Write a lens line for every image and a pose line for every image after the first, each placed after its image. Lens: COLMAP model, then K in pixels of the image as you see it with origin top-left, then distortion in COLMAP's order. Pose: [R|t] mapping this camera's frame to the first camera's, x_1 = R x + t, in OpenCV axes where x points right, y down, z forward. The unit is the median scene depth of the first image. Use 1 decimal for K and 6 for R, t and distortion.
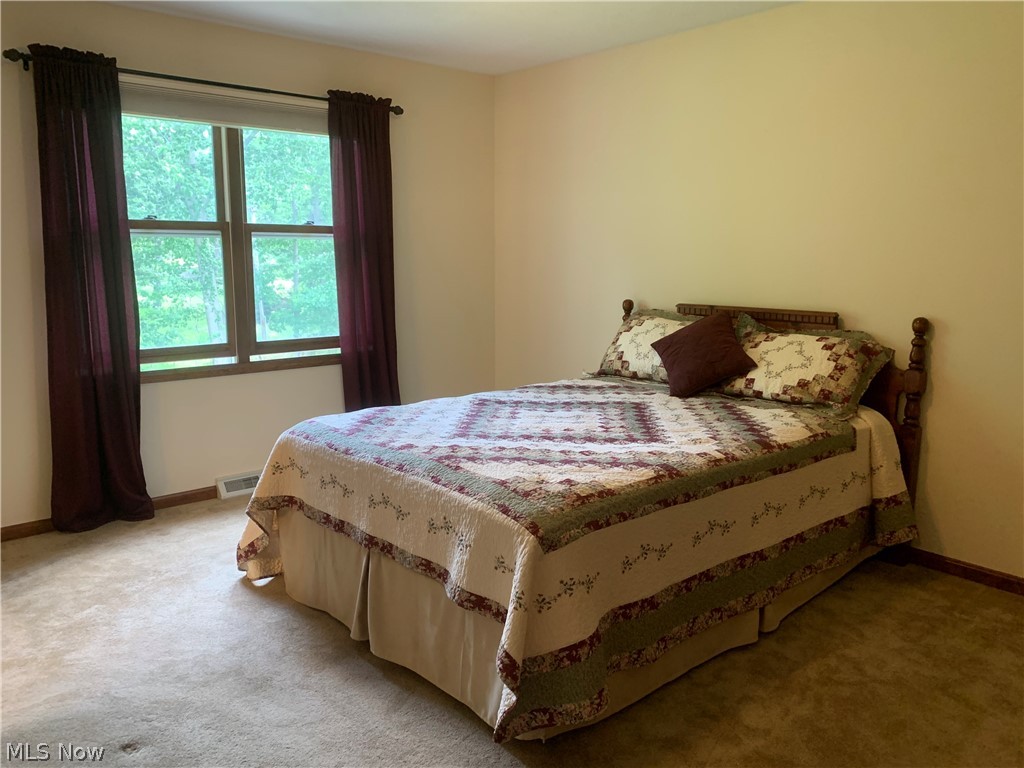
lens RADIAL K [[775.4, 0, 510.1], [0, 775.4, 381.8], [0, 0, 1]] dist [0.039225, -0.042817]
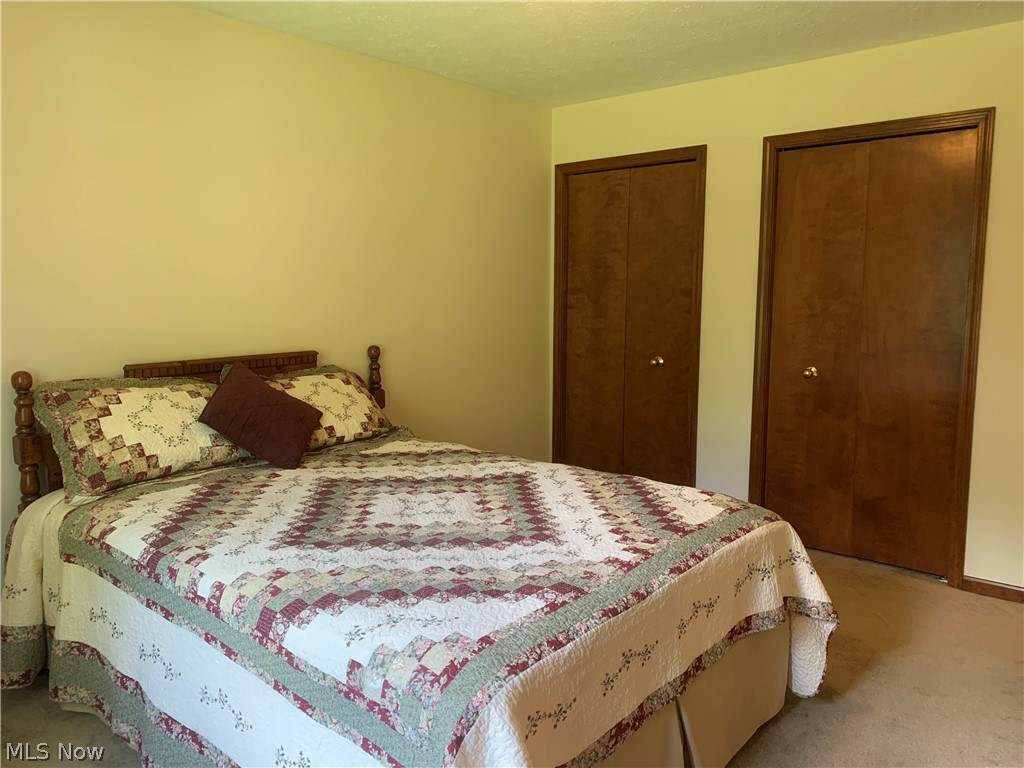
lens RADIAL K [[775.4, 0, 510.0], [0, 775.4, 385.3], [0, 0, 1]] dist [0.039225, -0.042817]
pose [[-0.124650, -0.130197, 0.983621, -0.669654], [0.169084, 0.974065, 0.150359, -0.165576], [-0.977687, 0.185057, -0.099403, 0.923641]]
